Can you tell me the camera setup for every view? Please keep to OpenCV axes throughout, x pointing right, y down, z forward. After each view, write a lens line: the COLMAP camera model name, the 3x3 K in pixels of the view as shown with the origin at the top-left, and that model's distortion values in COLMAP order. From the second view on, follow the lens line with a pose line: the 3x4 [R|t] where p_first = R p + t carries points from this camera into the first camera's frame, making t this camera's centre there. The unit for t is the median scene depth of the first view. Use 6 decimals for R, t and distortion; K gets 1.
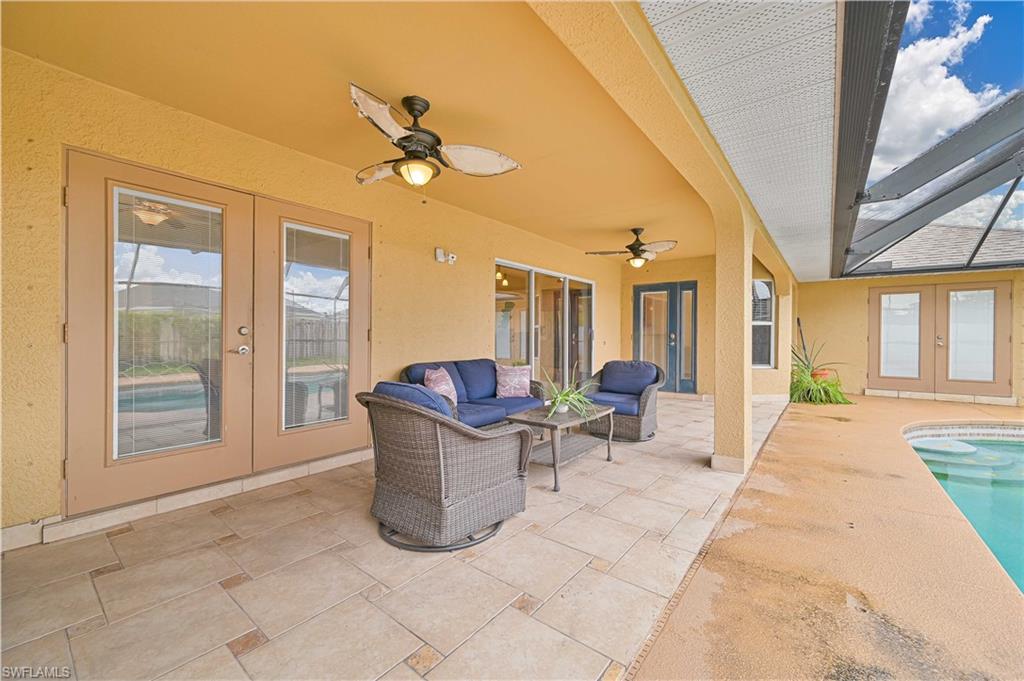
lens RADIAL K [[403.2, 0, 515.5], [0, 403.2, 339.6], [0, 0, 1]] dist [-0.000098, 0.000264]
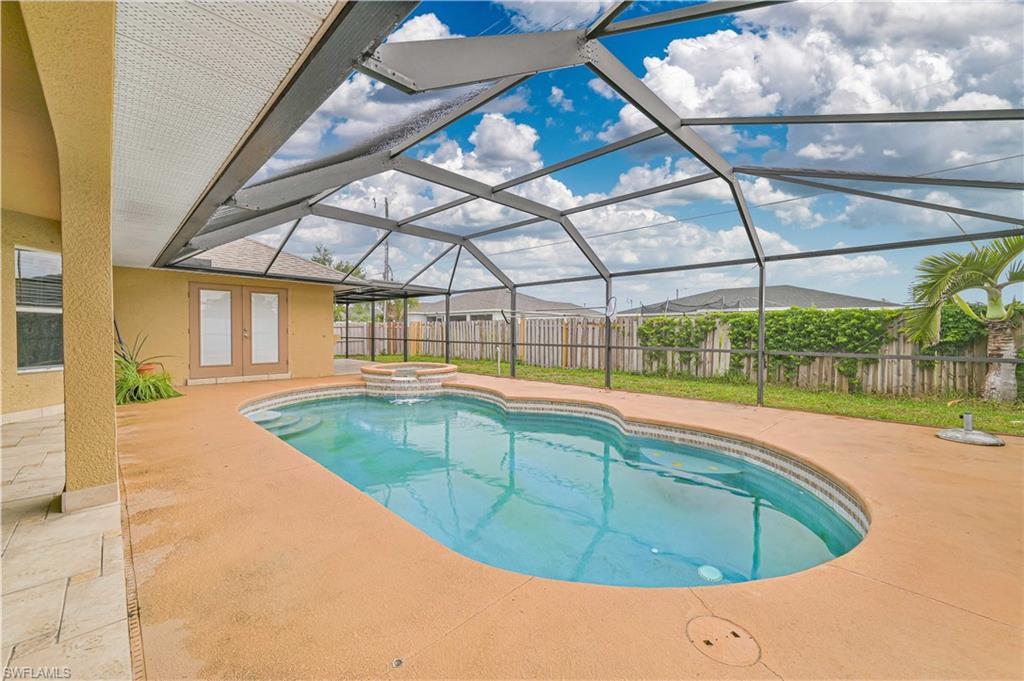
lens RADIAL K [[403.2, 0, 510.6], [0, 403.2, 340.7], [0, 0, 1]] dist [-0.000098, 0.000264]
pose [[0.123776, -0.024883, 0.991998, -0.075200], [0.001998, 0.999690, 0.024826, -0.001698], [-0.992308, -0.001091, 0.123788, 0.074979]]
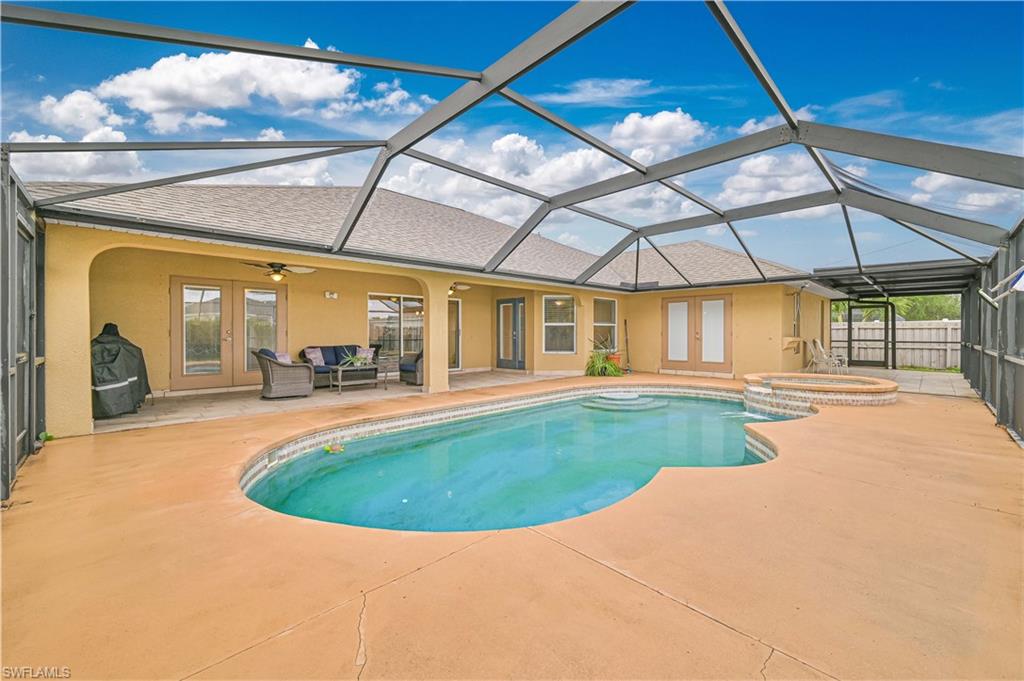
lens RADIAL K [[403.2, 0, 512.9], [0, 403.2, 339.1], [0, 0, 1]] dist [-0.000098, 0.000264]
pose [[0.990072, -0.003992, -0.140506, 0.805560], [0.004467, 0.999985, 0.003070, 0.013434], [0.140492, -0.003667, 0.990075, -0.710892]]
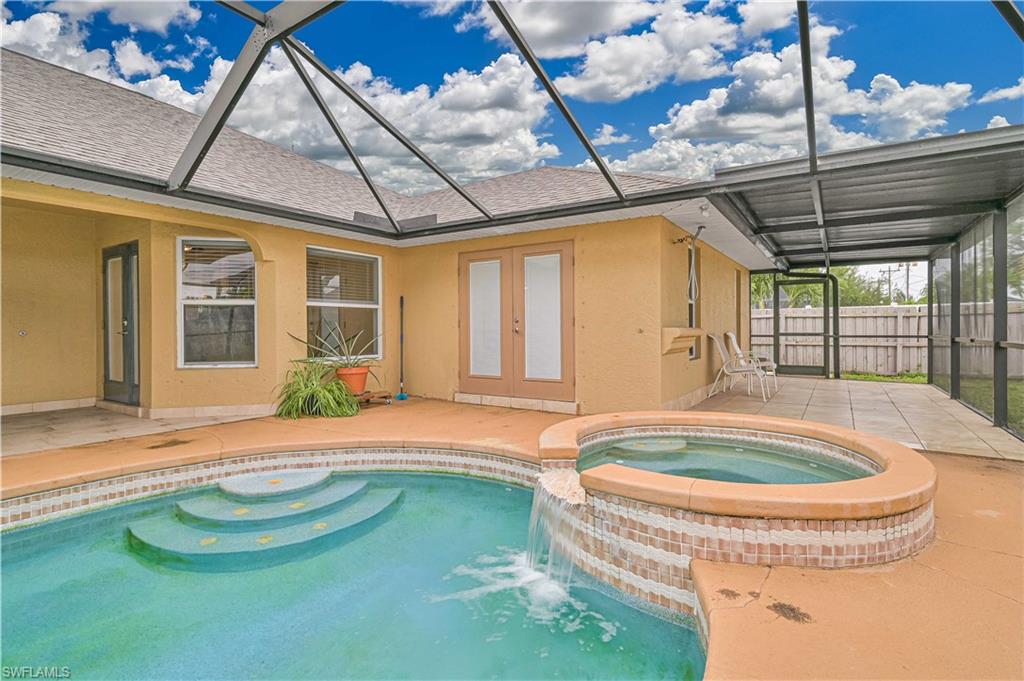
lens RADIAL K [[489.8, 0, 509.6], [0, 489.8, 332.4], [0, 0, 1]] dist [-0.000028, -0.000104]
pose [[0.997532, -0.010481, 0.069429, 1.316770], [0.010763, 0.999935, -0.003696, 0.025517], [-0.069385, 0.004434, 0.997580, 0.169859]]
